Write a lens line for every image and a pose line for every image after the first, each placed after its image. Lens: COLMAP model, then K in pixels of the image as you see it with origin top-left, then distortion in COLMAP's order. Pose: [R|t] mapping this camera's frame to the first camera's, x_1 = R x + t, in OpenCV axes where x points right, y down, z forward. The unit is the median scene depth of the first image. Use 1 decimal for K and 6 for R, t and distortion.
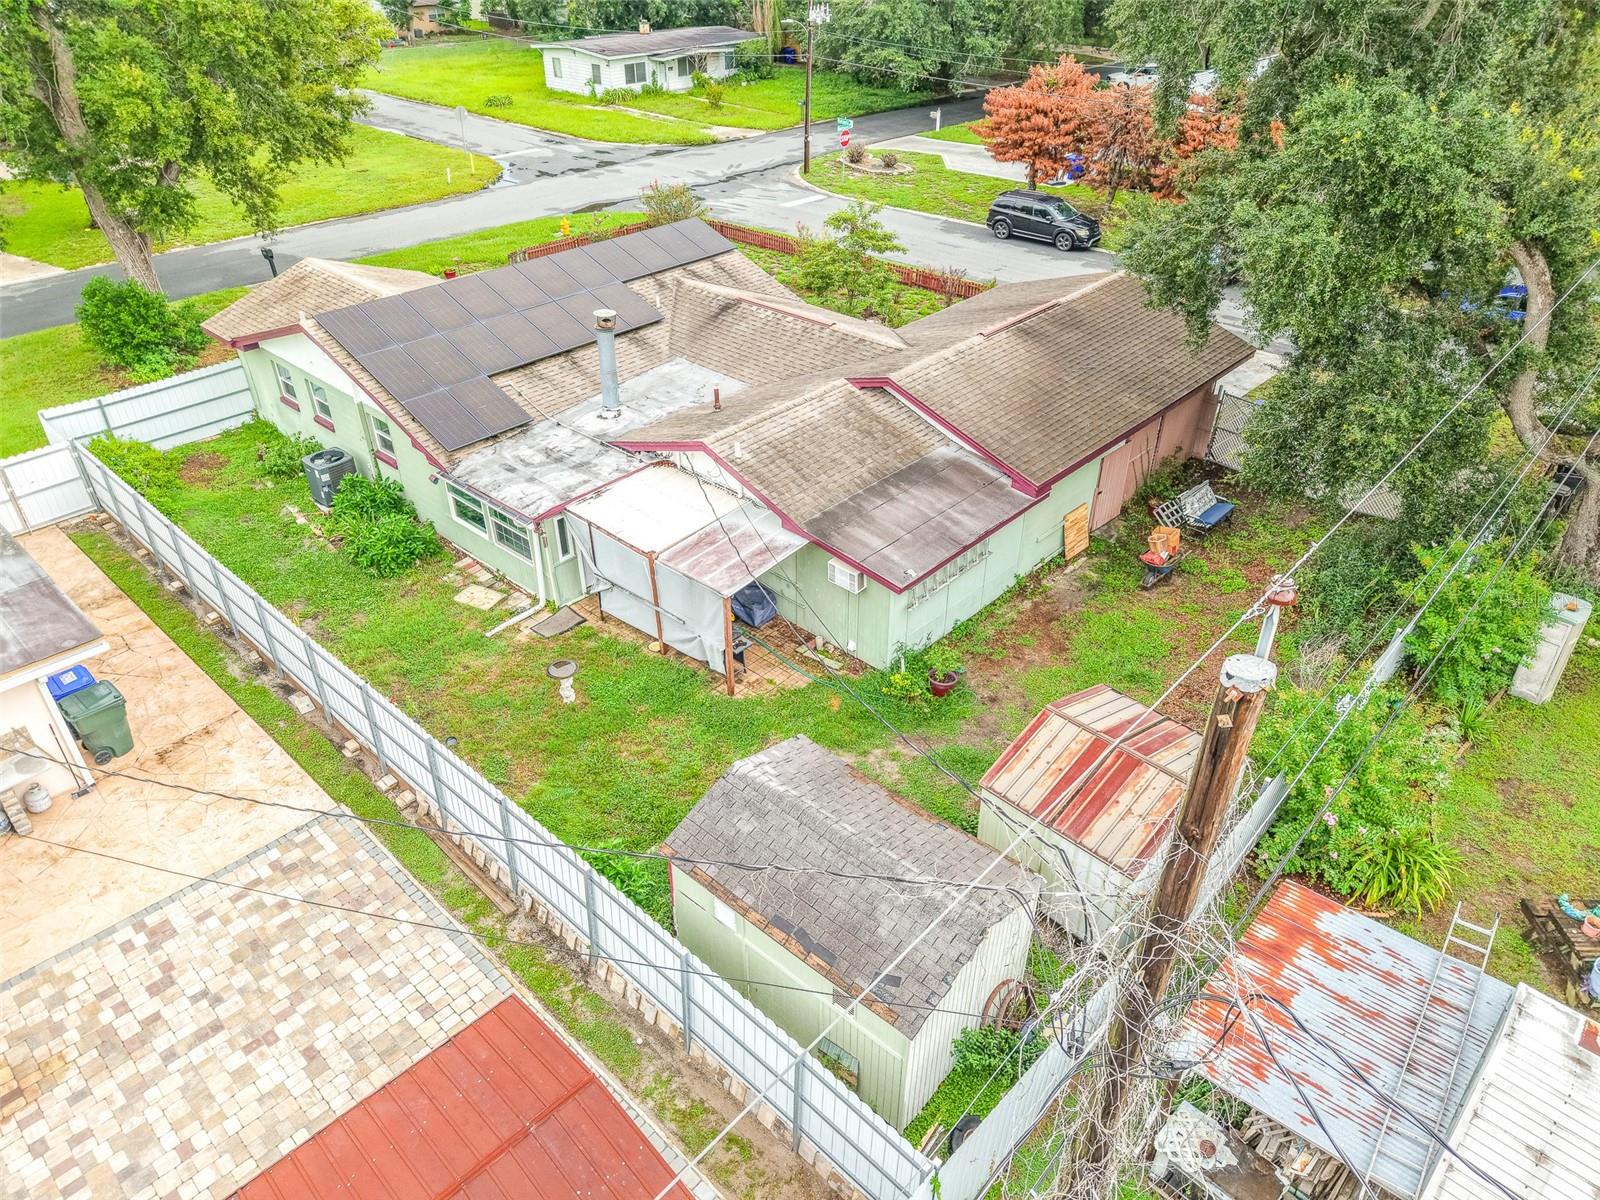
lens RADIAL K [[1069.5, 0, 801.1], [0, 1069.5, 598.6], [0, 0, 1]] dist [0.040648, -0.041343]
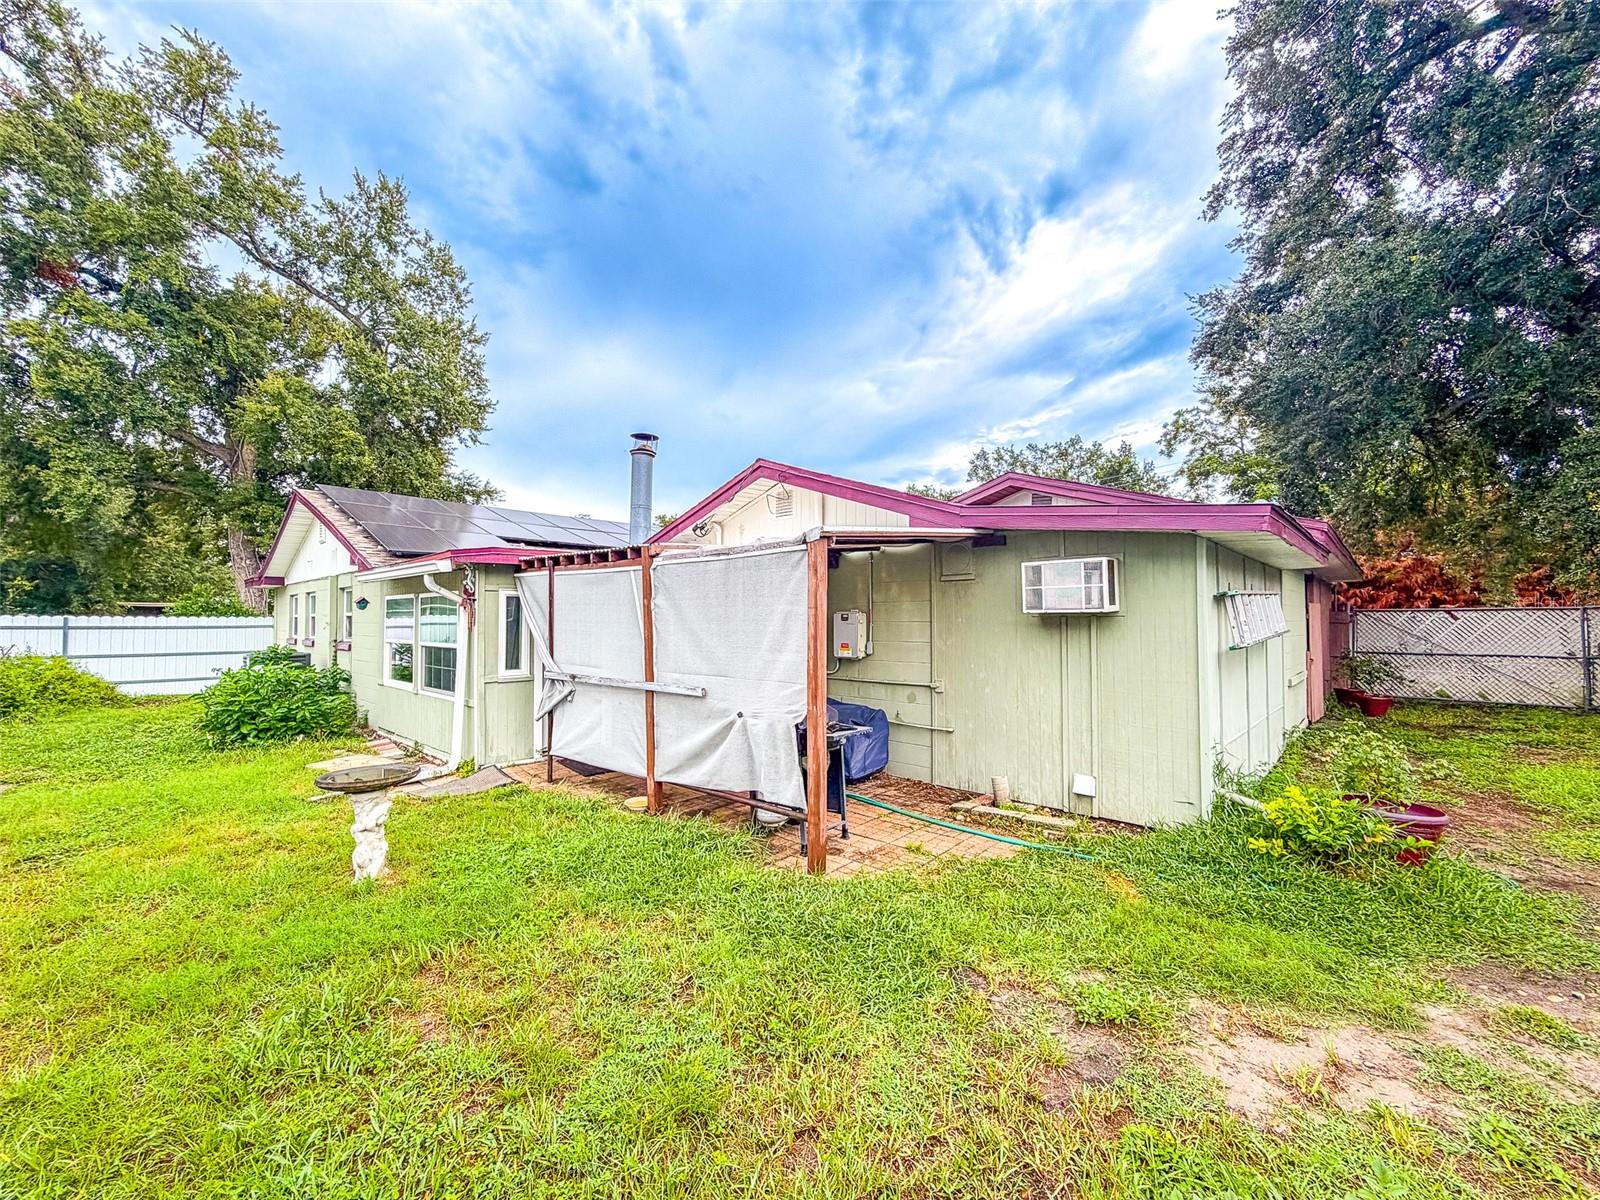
lens RADIAL K [[641.1, 0, 799.5], [0, 641.1, 605.9], [0, 0, 1]] dist [-0.001385, -0.000260]
pose [[0.999984, 0.005425, -0.001669, -0.059094], [-0.005390, 0.815590, -0.578606, 0.117053], [-0.001777, 0.578605, 0.815606, 0.633521]]
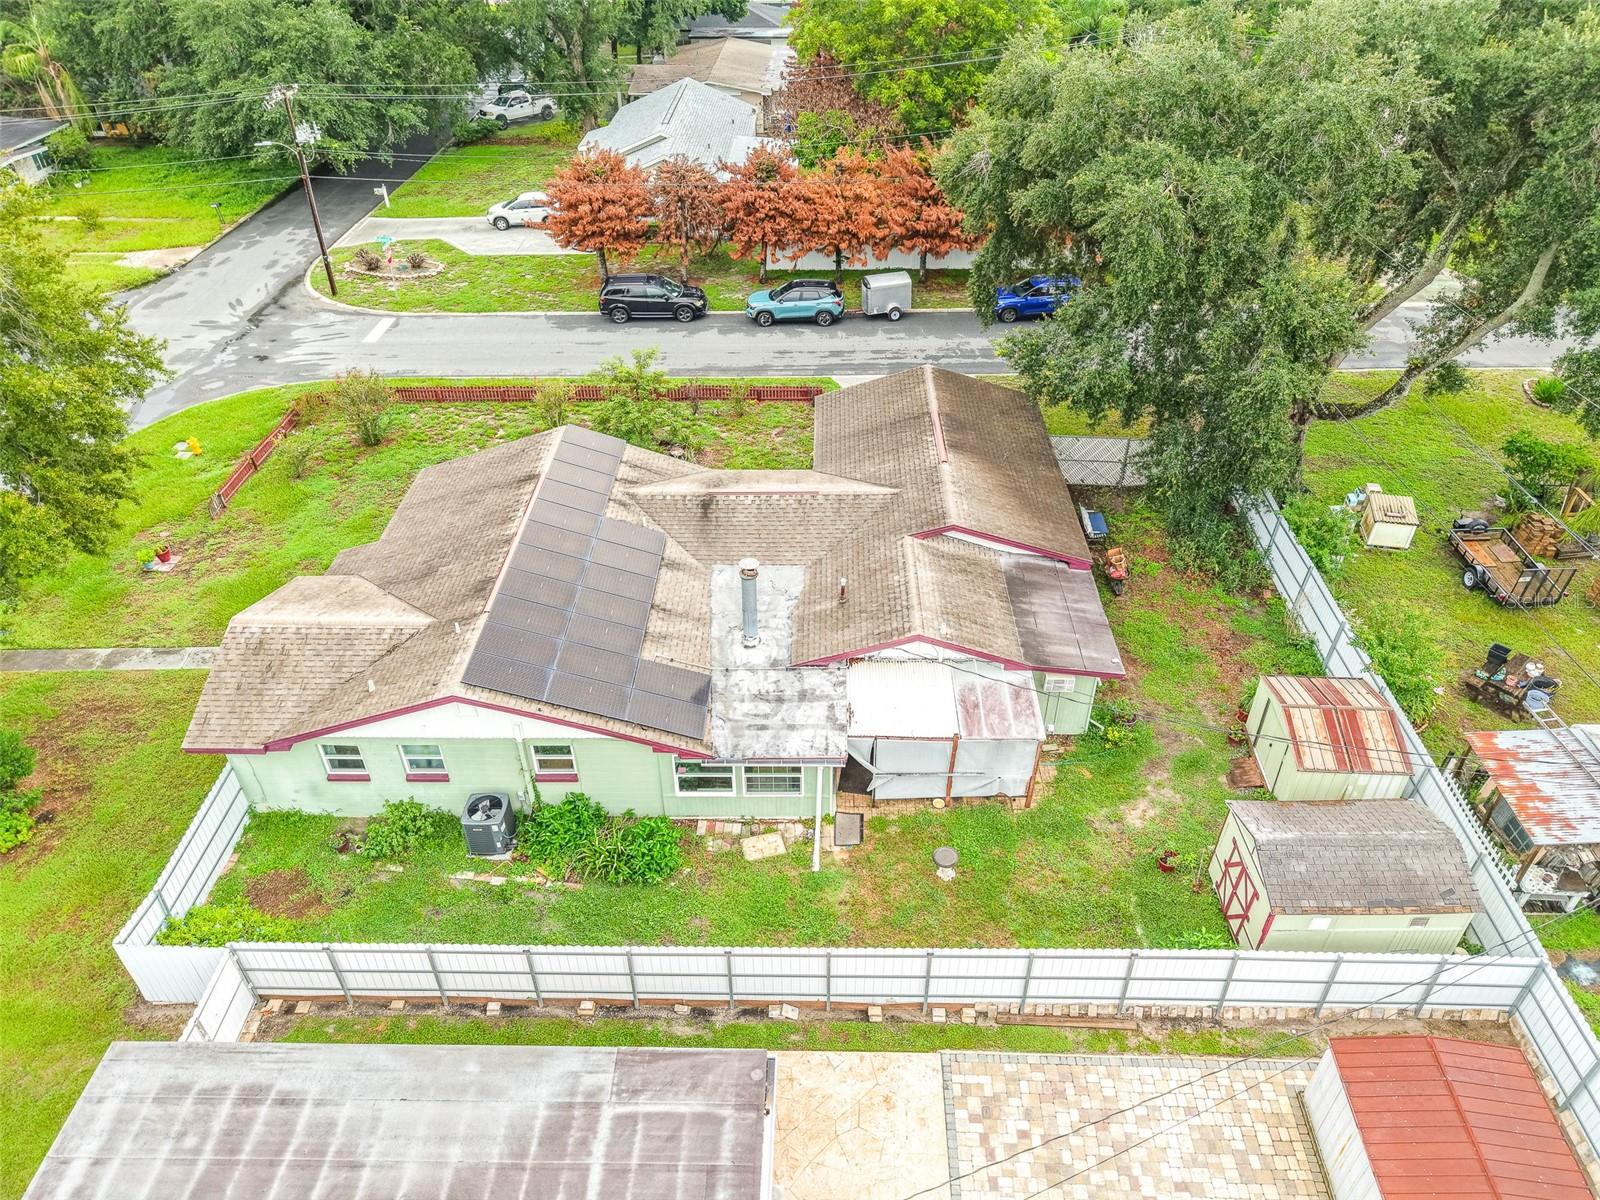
lens RADIAL K [[1101.4, 0, 805.8], [0, 1101.4, 563.3], [0, 0, 1]] dist [0.048836, -0.051986]
pose [[0.742890, -0.385521, 0.547256, -0.721558], [0.375802, 0.916718, 0.135649, -0.375285], [-0.553975, 0.104888, 0.825900, 0.016882]]
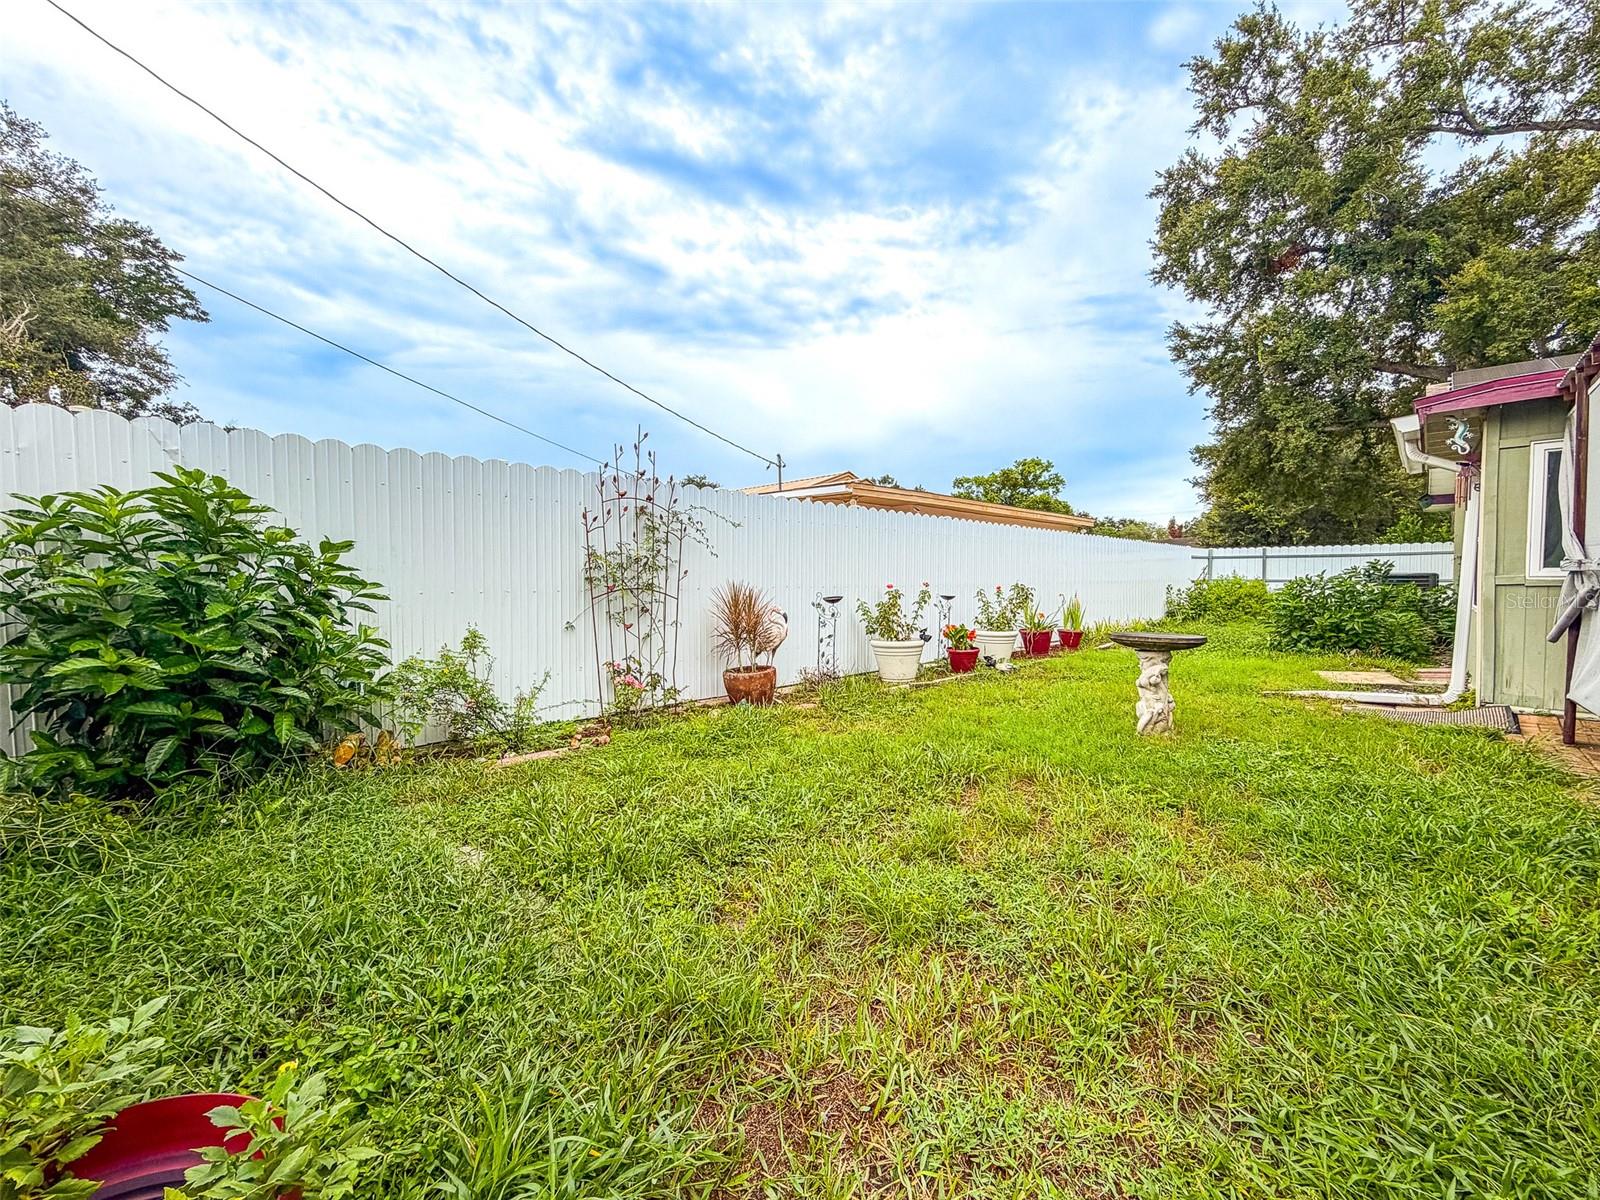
lens RADIAL K [[641.8, 0, 796.1], [0, 641.8, 602.2], [0, 0, 1]] dist [-0.001233, 0.000455]
pose [[-0.034219, 0.047228, -0.998298, 0.006112], [-0.556275, 0.828952, 0.058284, 0.090835], [0.830294, 0.557322, -0.002095, 0.717189]]
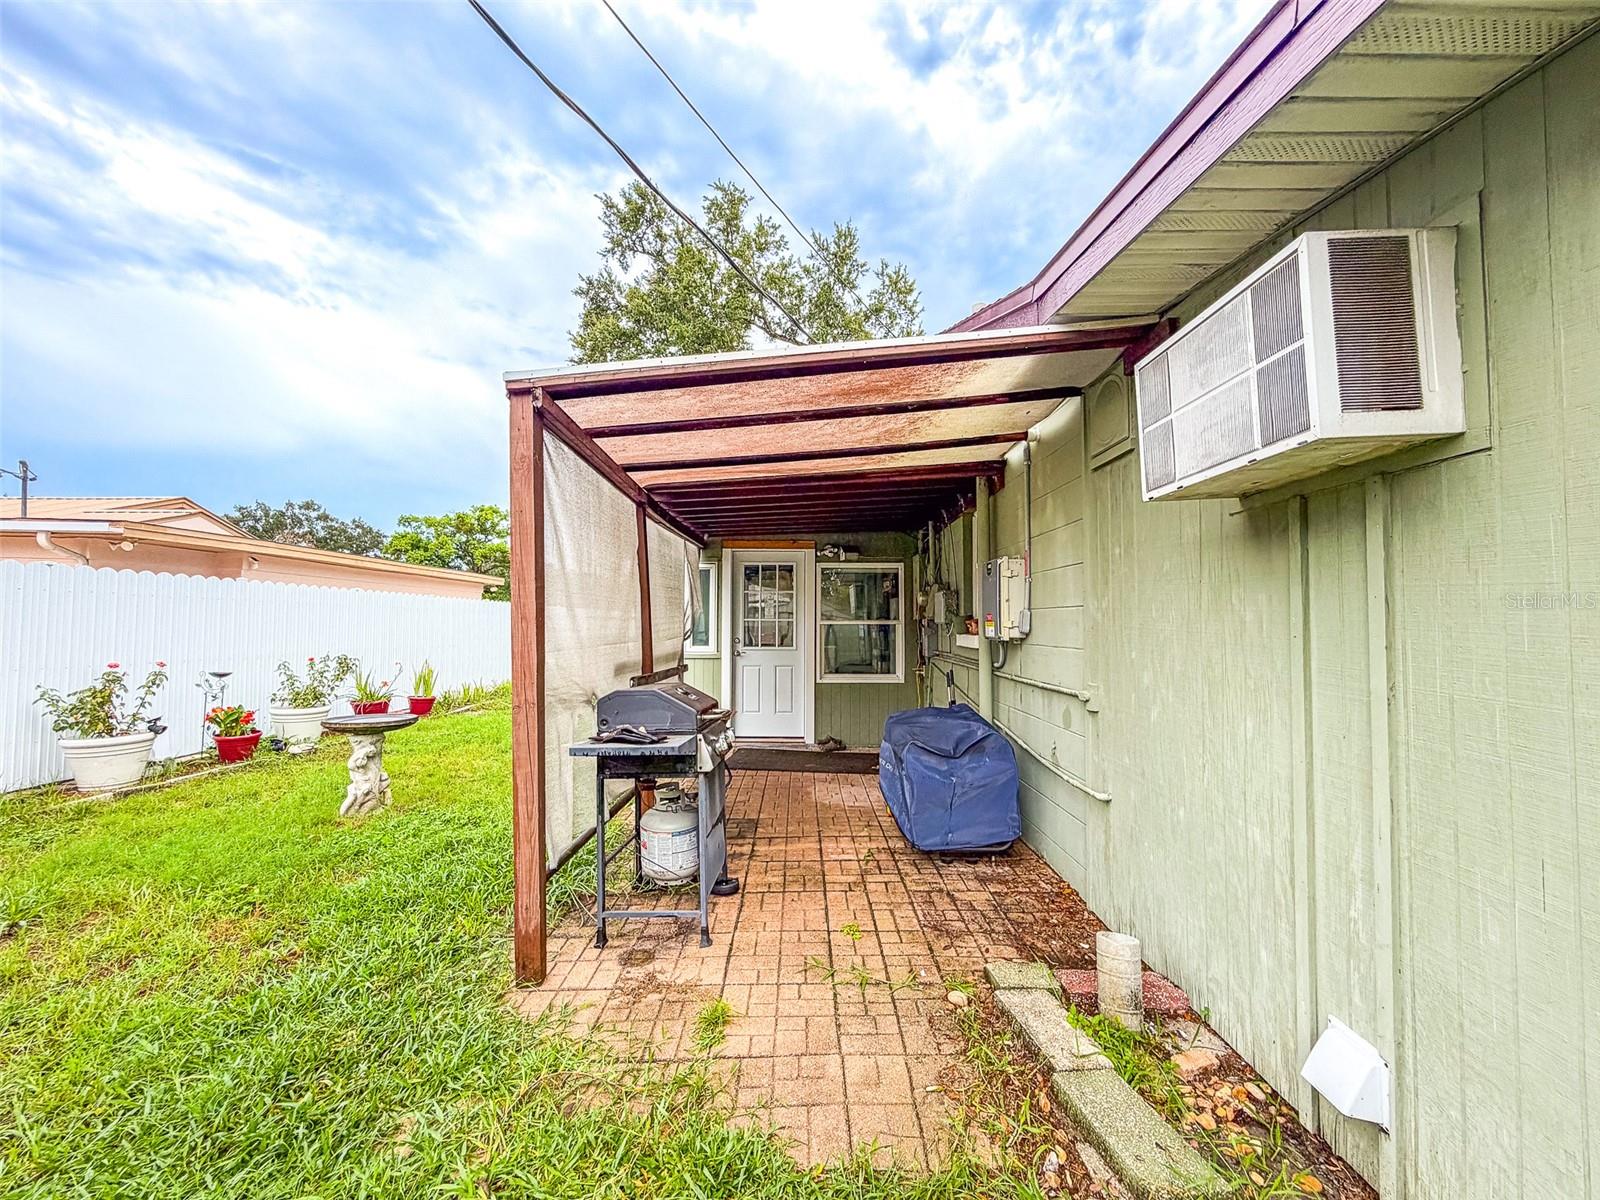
lens RADIAL K [[641.1, 0, 799.5], [0, 641.1, 605.9], [0, 0, 1]] dist [-0.001385, -0.000260]
pose [[0.678738, -0.009750, -0.734316, 0.051327], [-0.419816, 0.815267, -0.398867, 0.047881], [0.602552, 0.579003, 0.549259, 0.758613]]
